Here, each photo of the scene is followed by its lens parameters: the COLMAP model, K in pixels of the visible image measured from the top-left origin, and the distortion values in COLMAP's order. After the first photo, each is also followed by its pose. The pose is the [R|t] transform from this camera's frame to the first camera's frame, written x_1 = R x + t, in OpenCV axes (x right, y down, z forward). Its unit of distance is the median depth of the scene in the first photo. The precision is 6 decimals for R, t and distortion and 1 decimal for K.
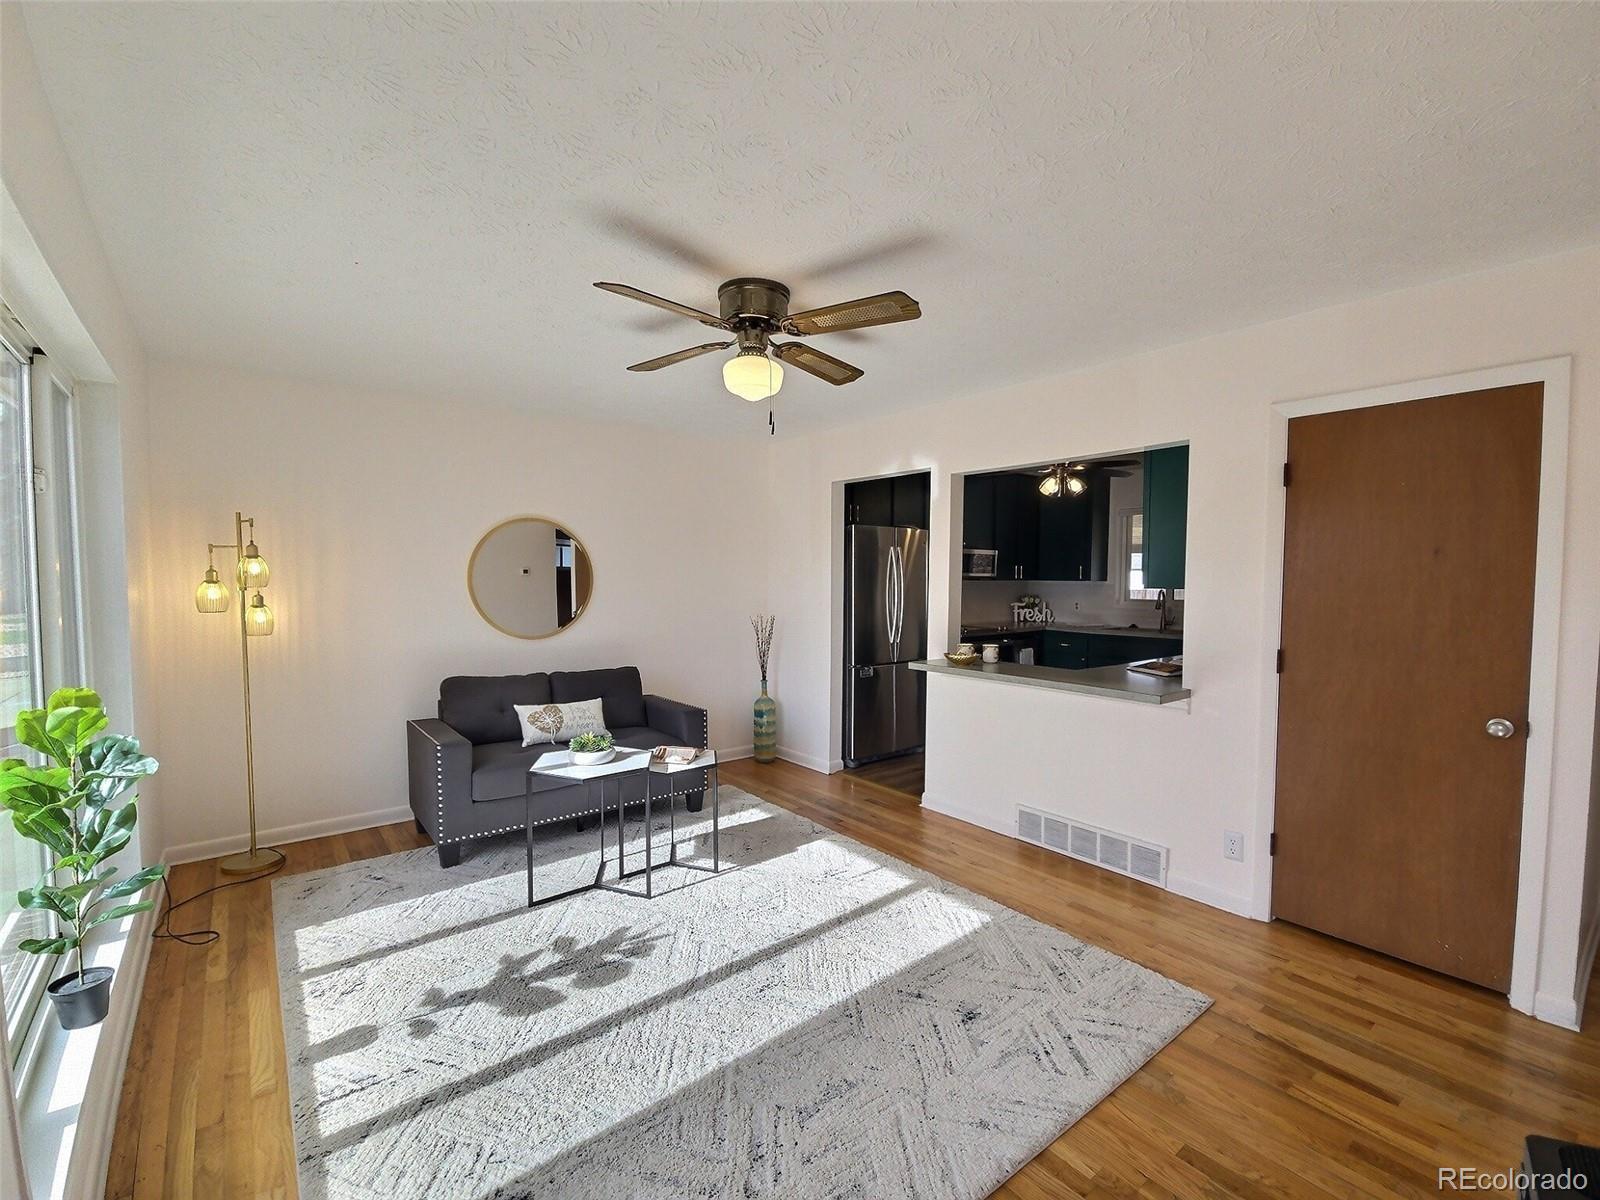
lens RADIAL K [[706.7, 0, 807.8], [0, 706.7, 606.8], [0, 0, 1]] dist [0.009807, -0.007203]
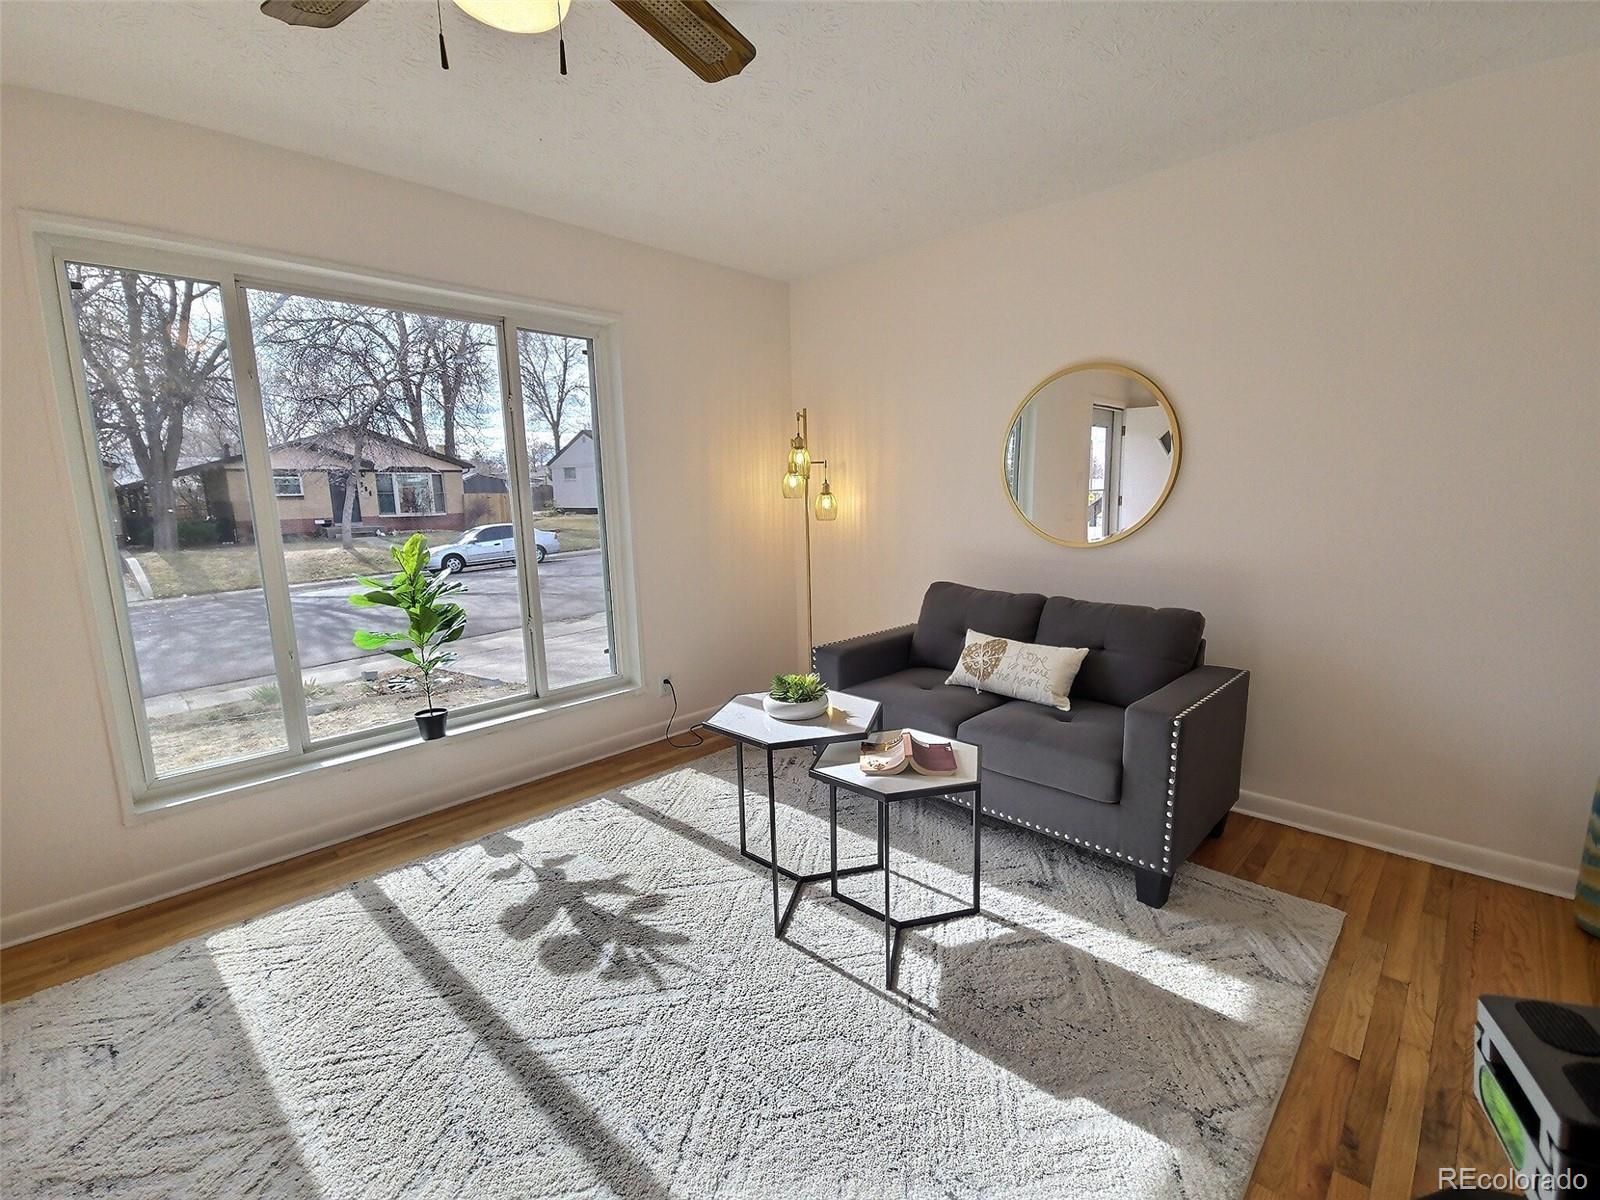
lens RADIAL K [[700.0, 0, 808.9], [0, 700.0, 596.7], [0, 0, 1]] dist [-0.017530, -0.007687]
pose [[0.148123, 0.142650, -0.978627, 0.419758], [-0.034275, 0.989689, 0.139075, 0.009228], [0.988375, 0.012942, 0.151485, 1.066568]]
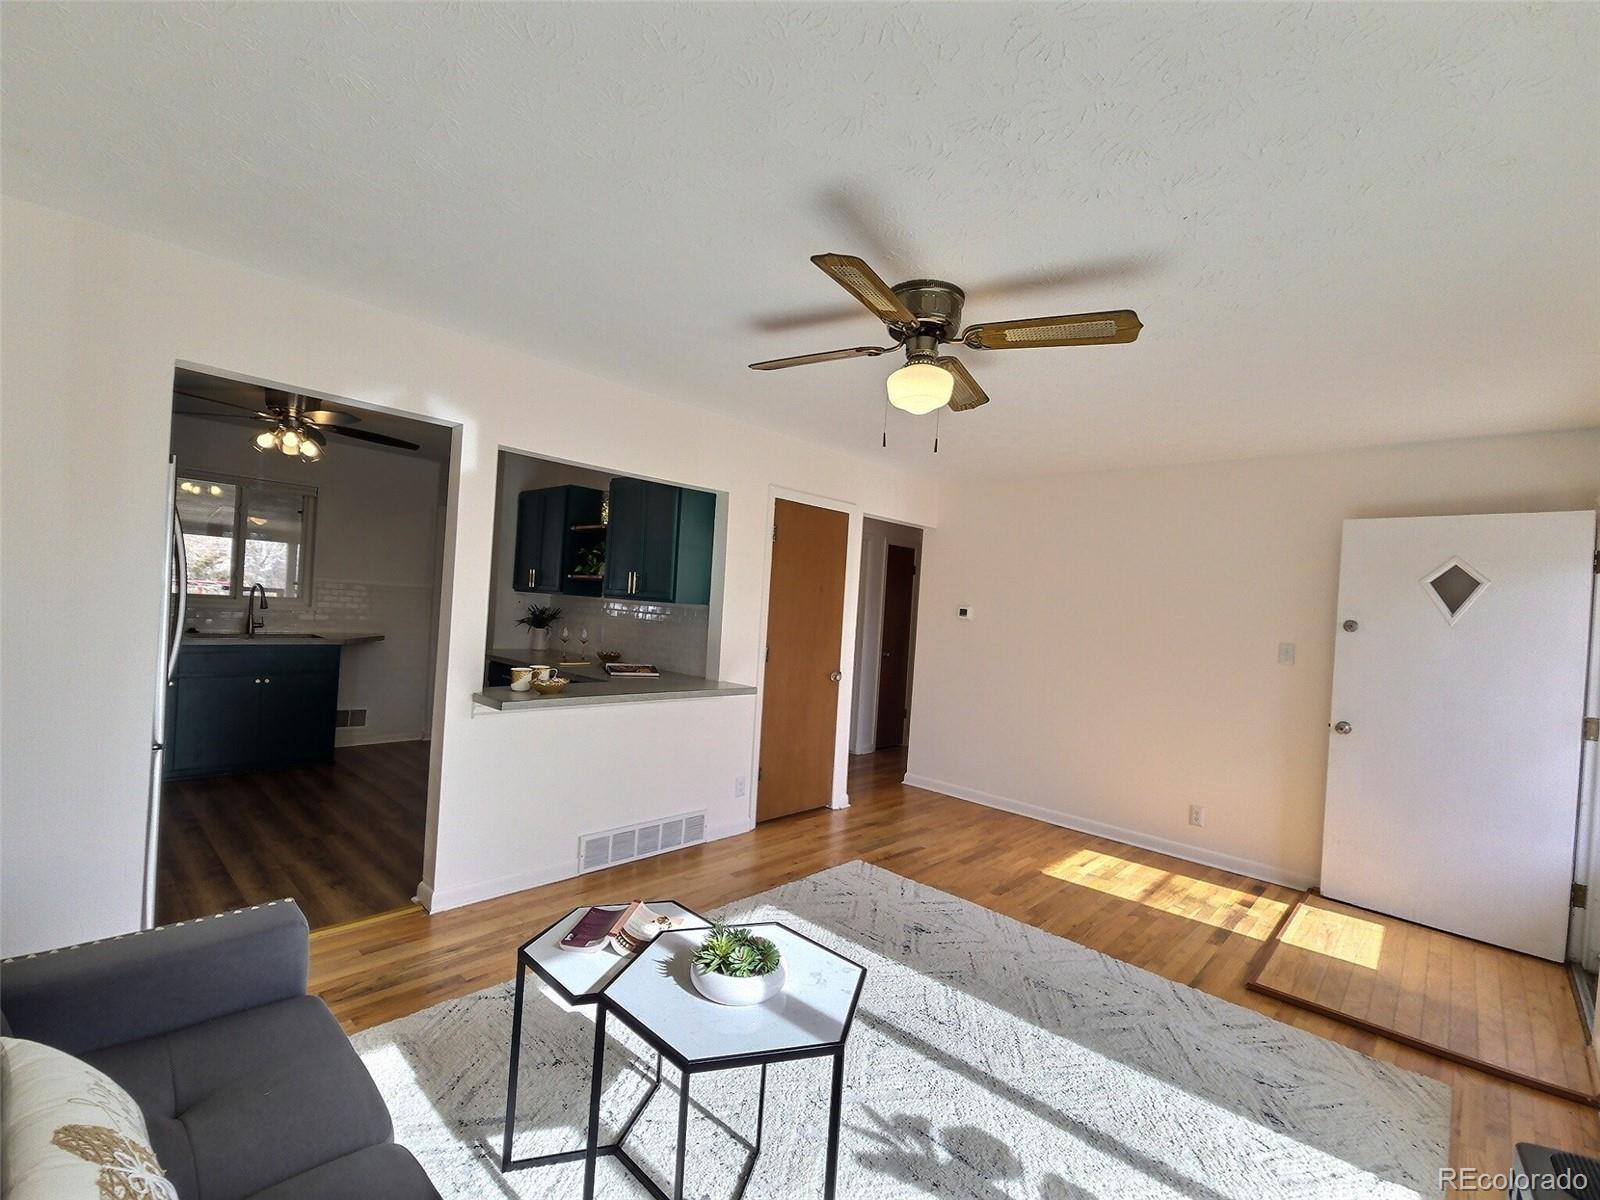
lens RADIAL K [[706.7, 0, 807.8], [0, 706.7, 606.8], [0, 0, 1]] dist [0.009807, -0.007203]
pose [[-0.144086, -0.013802, 0.989469, -0.916677], [-0.017594, 0.999780, 0.011384, -0.047099], [-0.989409, -0.015769, -0.144298, 1.206394]]
